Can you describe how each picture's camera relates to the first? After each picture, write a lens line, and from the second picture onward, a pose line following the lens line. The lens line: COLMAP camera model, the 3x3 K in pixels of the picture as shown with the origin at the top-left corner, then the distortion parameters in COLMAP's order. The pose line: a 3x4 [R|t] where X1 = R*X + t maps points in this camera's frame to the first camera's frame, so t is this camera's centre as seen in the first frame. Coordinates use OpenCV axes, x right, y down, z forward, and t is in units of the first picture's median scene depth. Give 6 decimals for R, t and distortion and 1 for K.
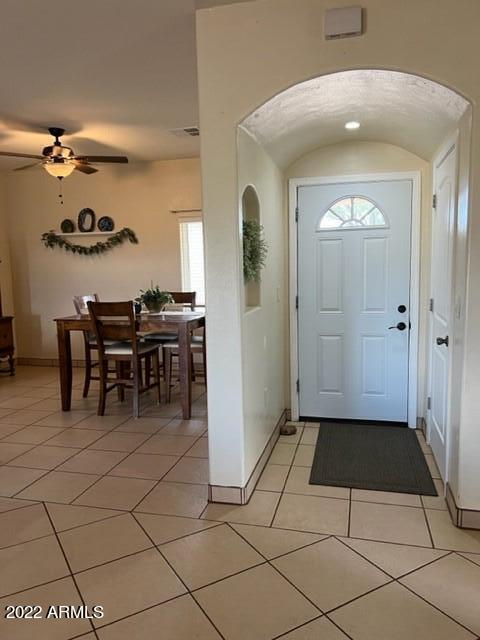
lens RADIAL K [[491.2, 0, 244.1], [0, 491.2, 320.3], [0, 0, 1]] dist [0.051825, -0.057037]
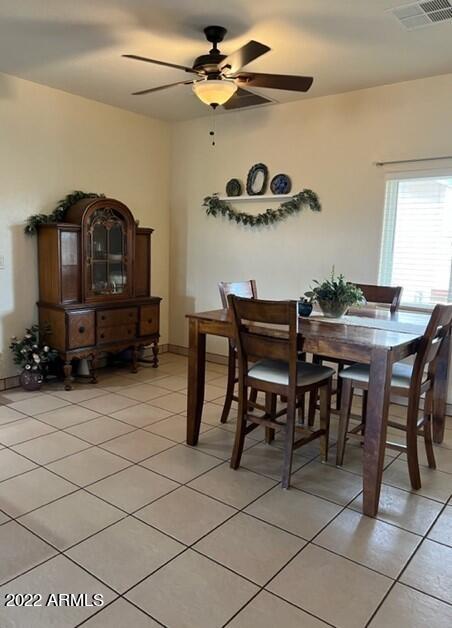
lens RADIAL K [[500.1, 0, 211.2], [0, 500.1, 319.8], [0, 0, 1]] dist [0.059303, -0.034169]
pose [[0.908131, 0.109680, -0.404065, -0.057196], [-0.093144, 0.993818, 0.060423, -0.034630], [0.408194, -0.017236, 0.912733, 0.319262]]
